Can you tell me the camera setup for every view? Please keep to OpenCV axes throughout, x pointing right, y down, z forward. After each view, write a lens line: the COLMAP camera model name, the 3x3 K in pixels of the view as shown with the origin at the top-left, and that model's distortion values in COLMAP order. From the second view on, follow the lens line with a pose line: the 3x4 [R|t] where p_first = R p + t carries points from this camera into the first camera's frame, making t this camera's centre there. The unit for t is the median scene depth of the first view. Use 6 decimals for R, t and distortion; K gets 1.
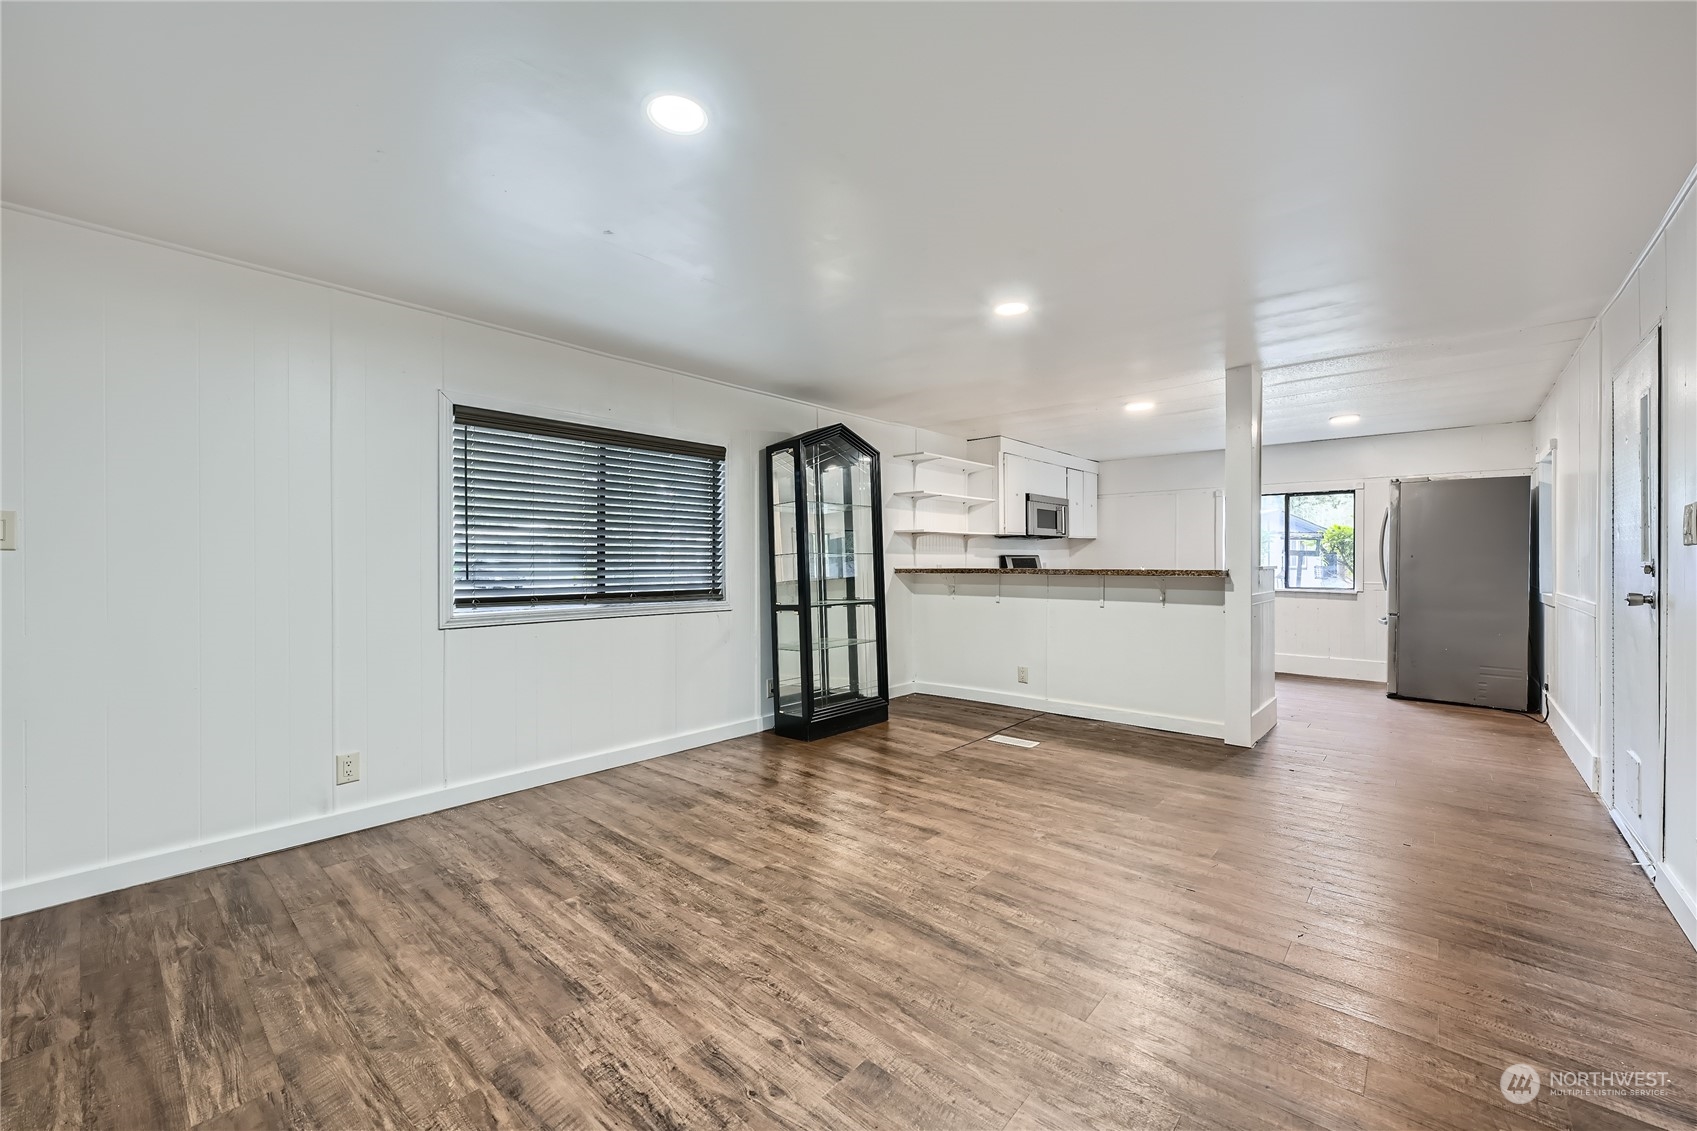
lens RADIAL K [[681.2, 0, 848.5], [0, 681.2, 565.5], [0, 0, 1]] dist [-0.001158, 0.000176]
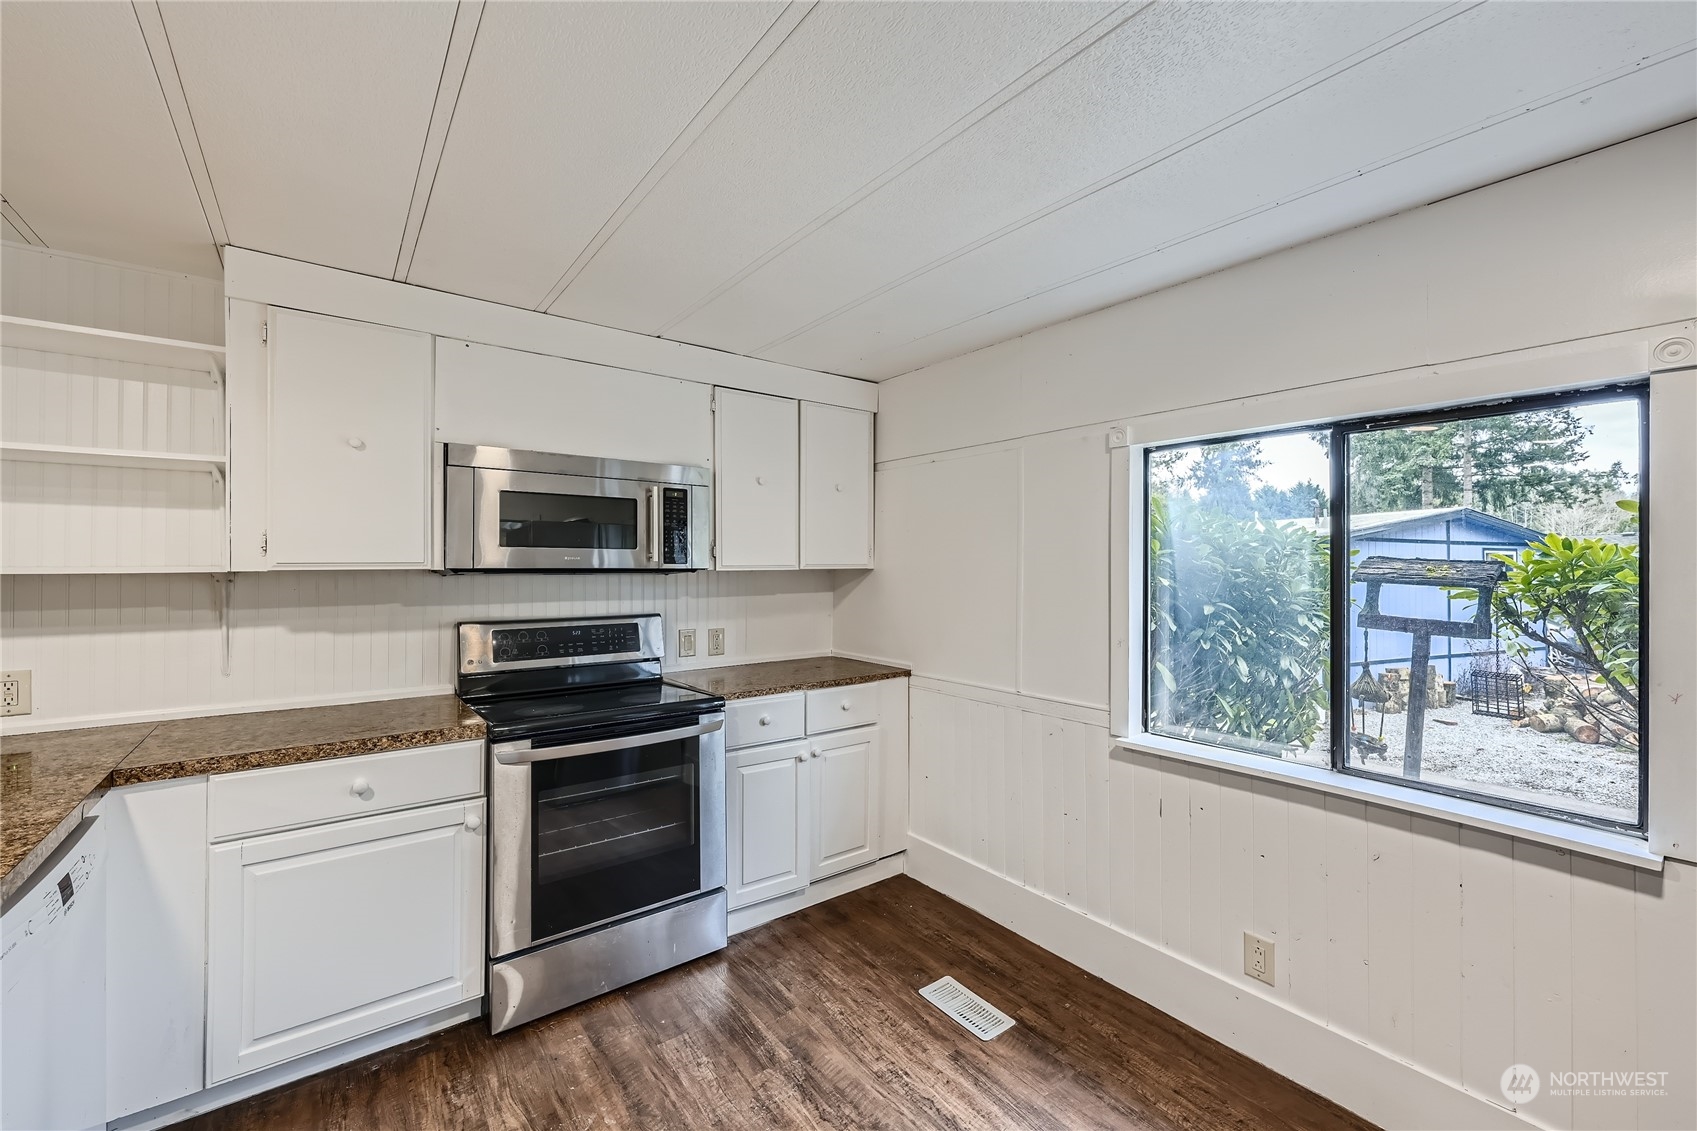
lens RADIAL K [[681.2, 0, 848.5], [0, 681.2, 565.5], [0, 0, 1]] dist [-0.001158, 0.000176]
pose [[0.981279, 0.007025, -0.192464, 0.893208], [-0.008650, 0.999934, -0.007602, -0.079285], [0.192398, 0.009124, 0.981275, 1.231100]]
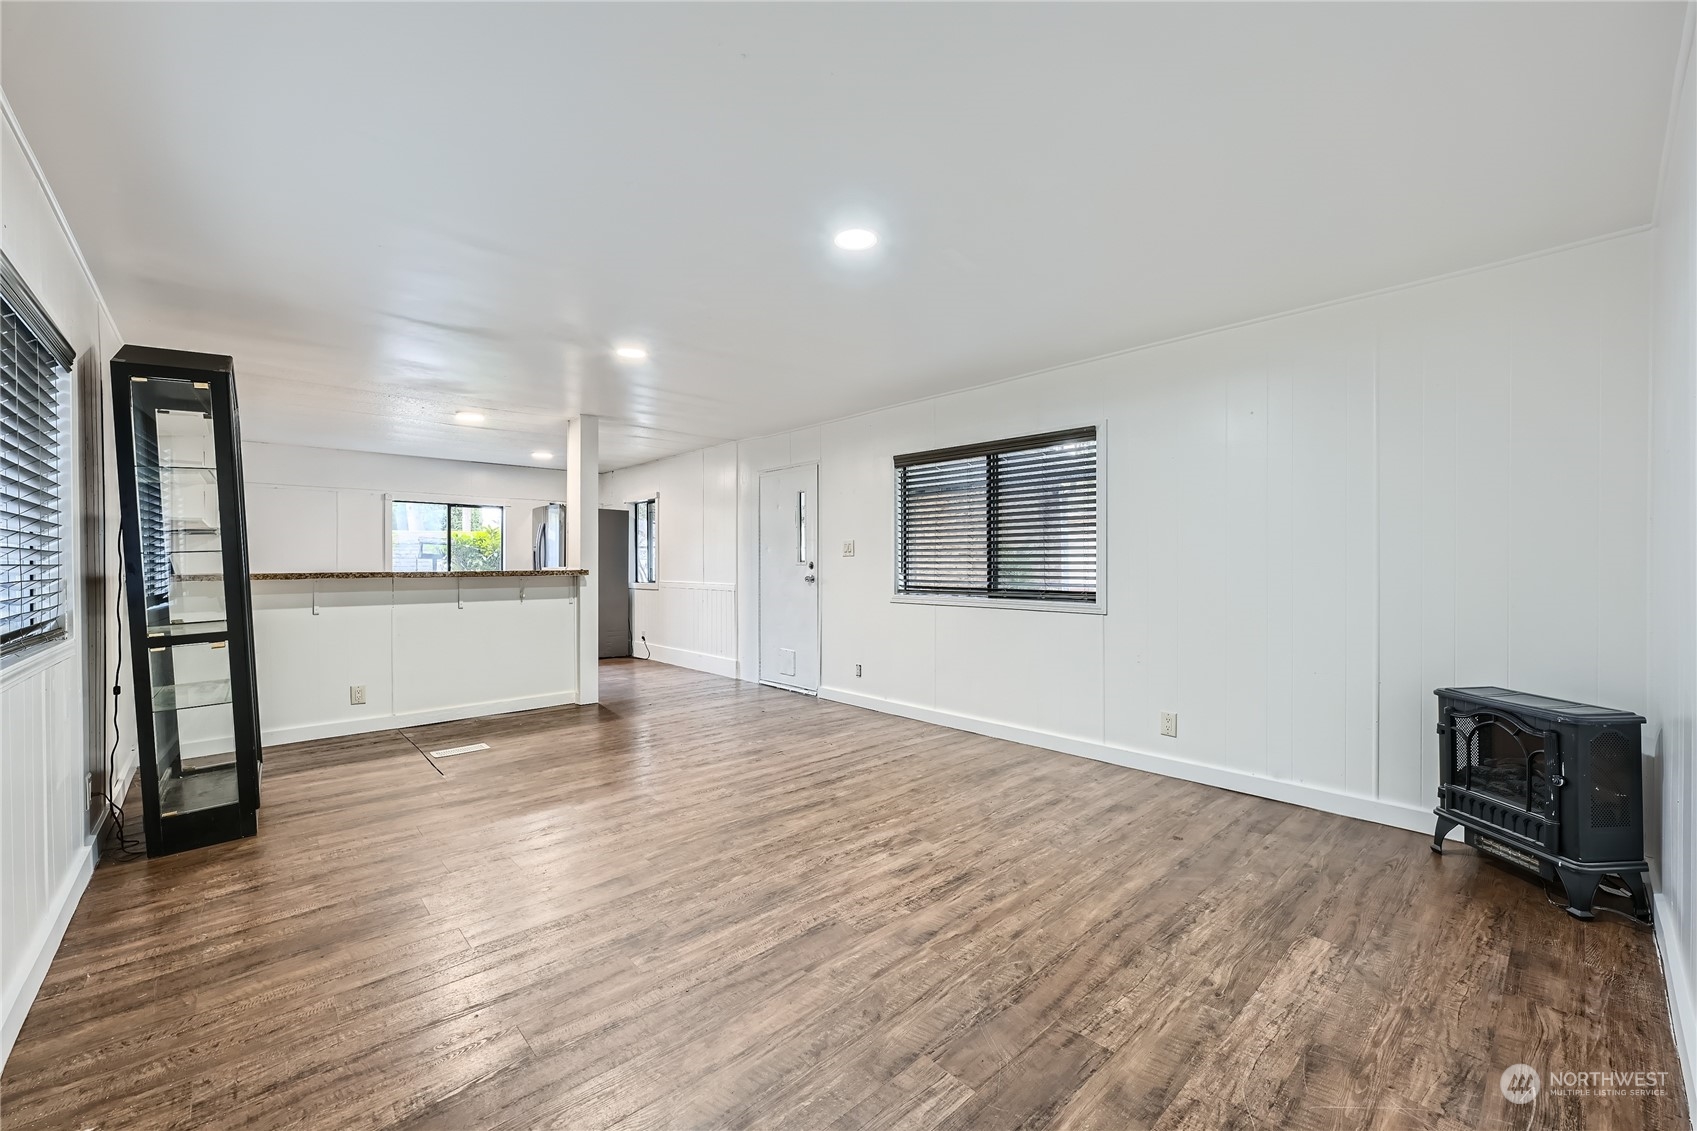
lens RADIAL K [[676.3, 0, 854.9], [0, 676.3, 570.7], [0, 0, 1]] dist [-0.001567, 0.000112]
pose [[0.100101, -0.011573, 0.994910, -0.721017], [0.008106, 0.999909, 0.010815, -0.002272], [-0.994944, 0.006982, 0.100186, 0.381425]]
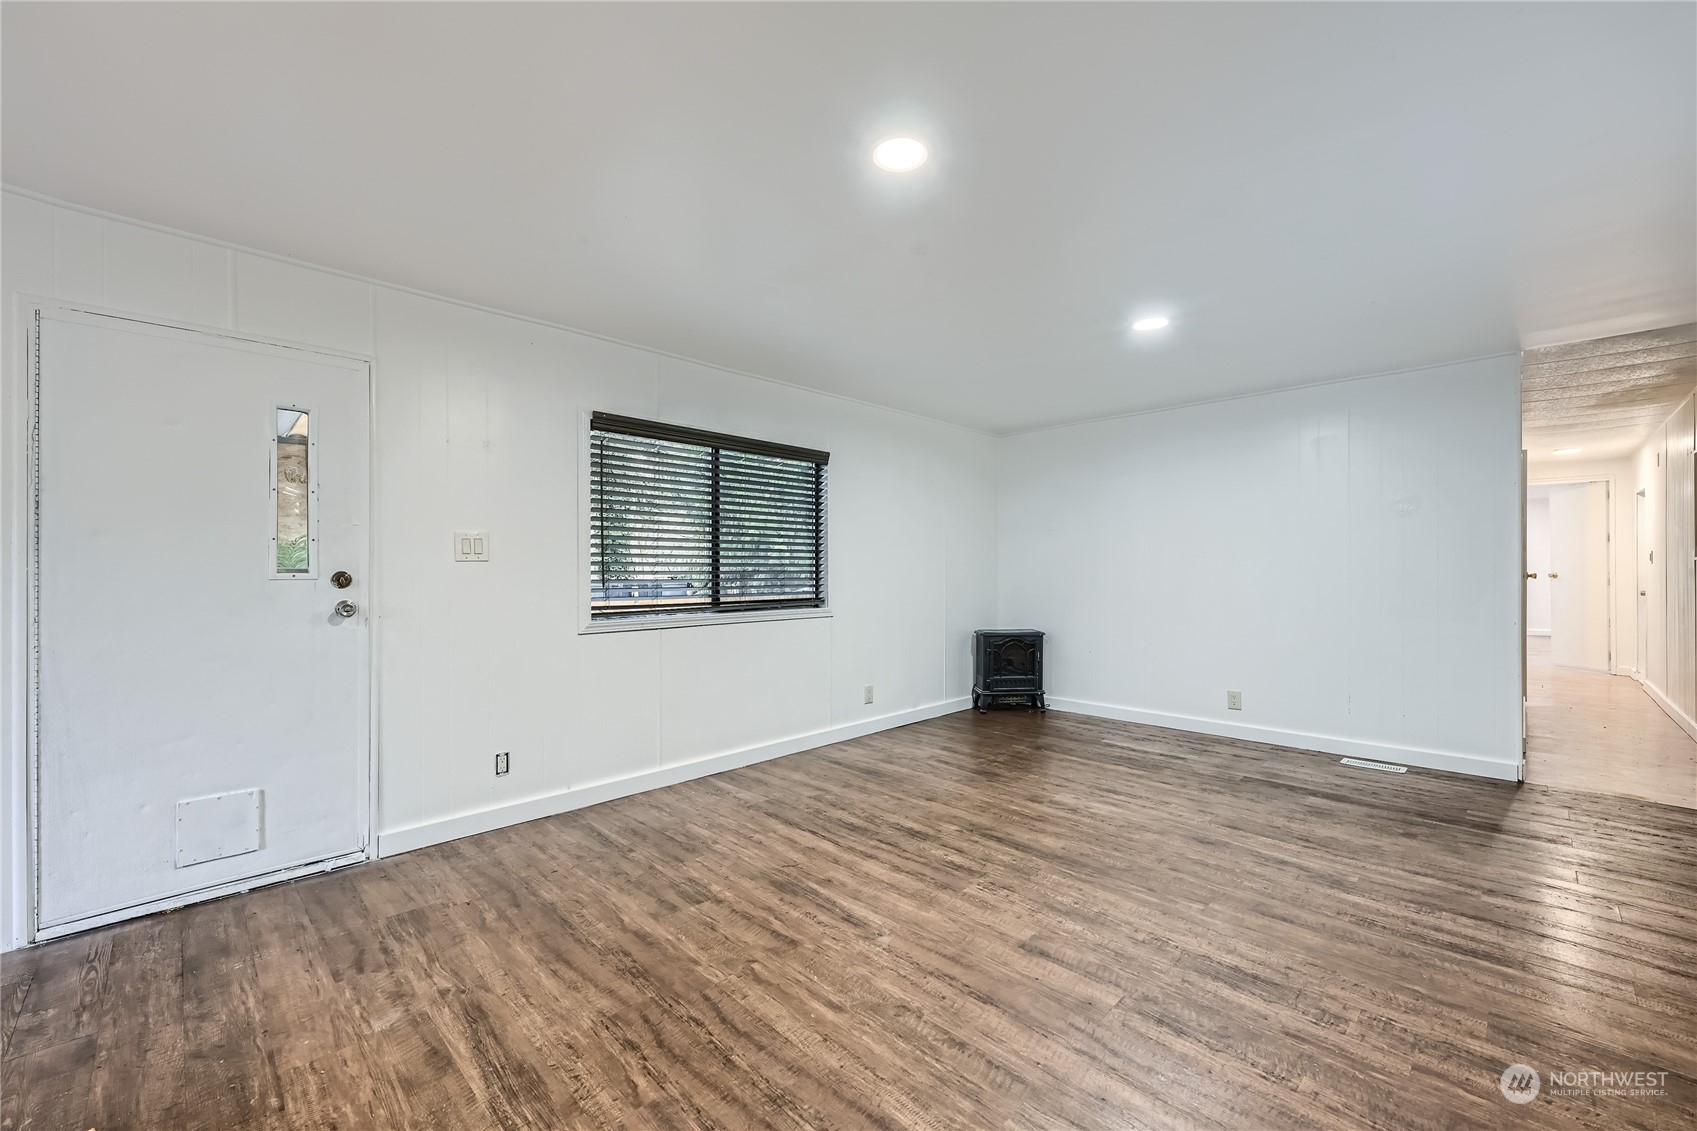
lens RADIAL K [[676.3, 0, 854.9], [0, 676.3, 570.7], [0, 0, 1]] dist [-0.001567, 0.000112]
pose [[-0.998340, 0.004373, 0.057428, 0.194251], [0.004748, 0.999968, 0.006399, -0.008853], [-0.057399, 0.006661, -0.998329, 1.262307]]
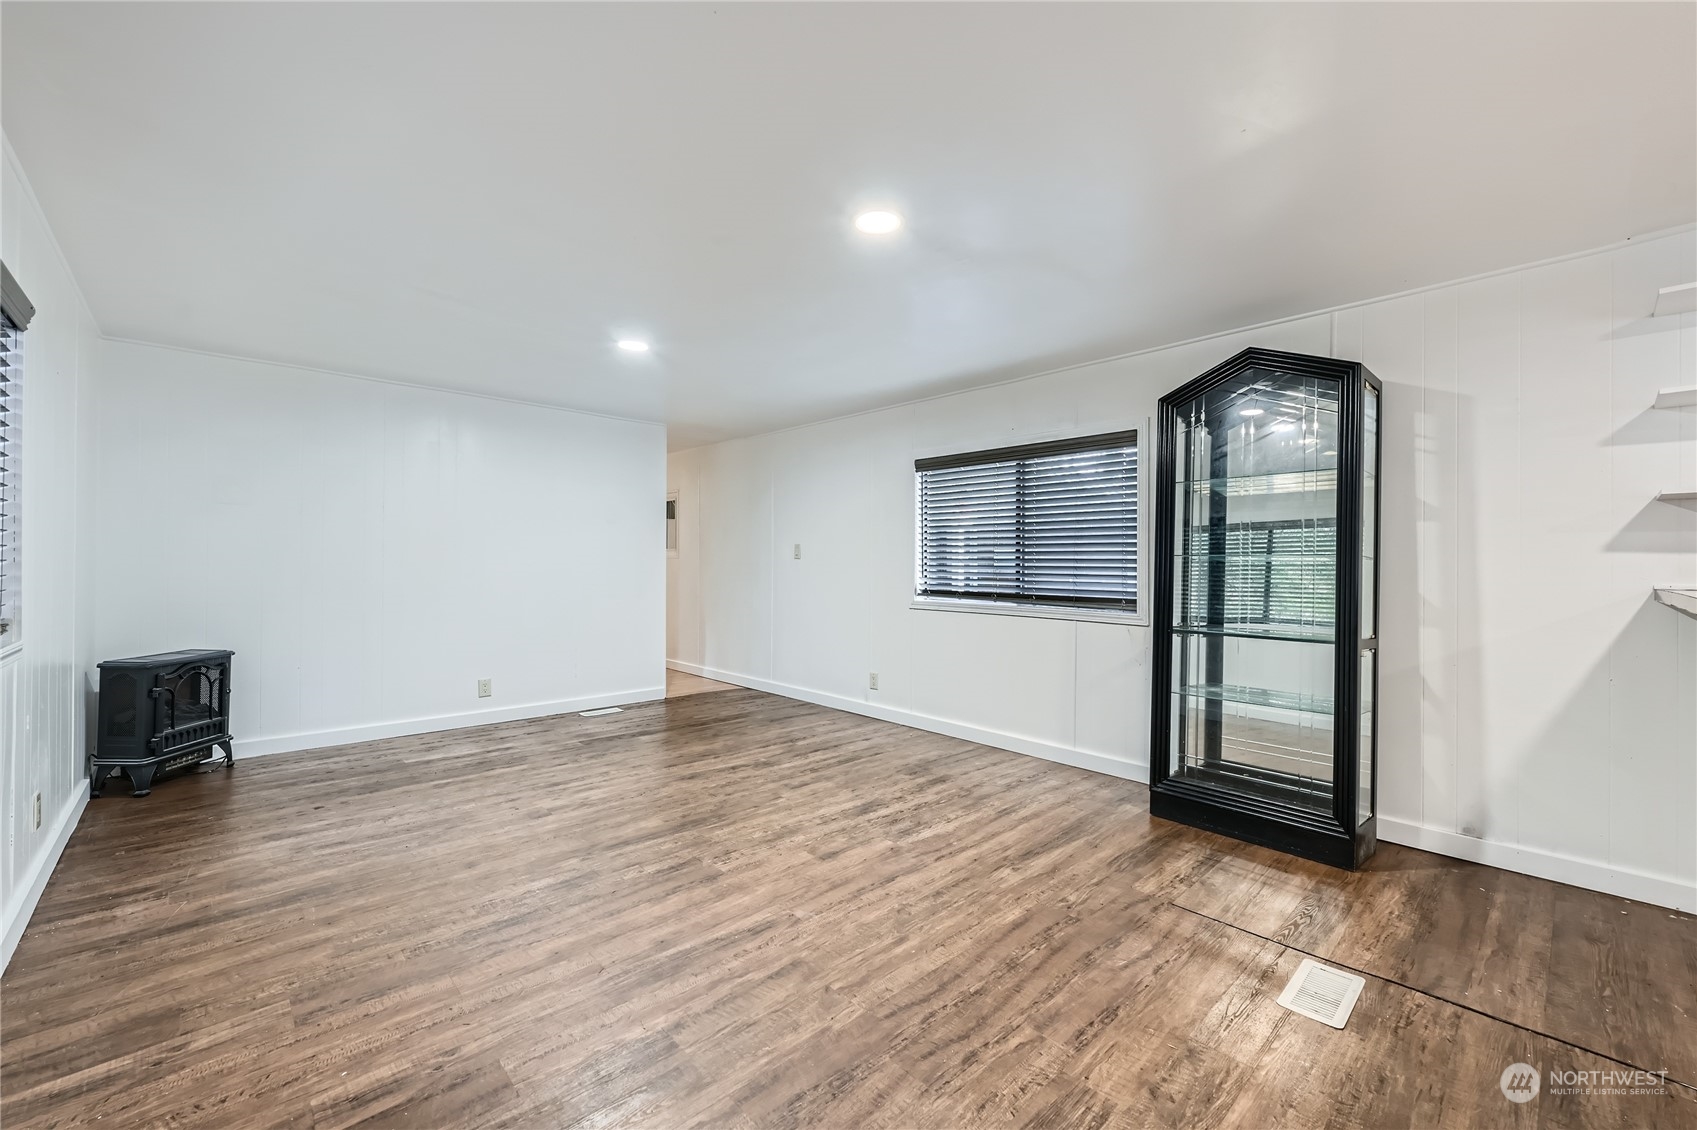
lens RADIAL K [[681.2, 0, 848.5], [0, 681.2, 565.0], [0, 0, 1]] dist [-0.001158, 0.000176]
pose [[-0.099819, 0.003493, -0.994999, 0.766847], [-0.011605, 0.999922, 0.004674, -0.008407], [0.994938, 0.012014, -0.099771, 0.820860]]
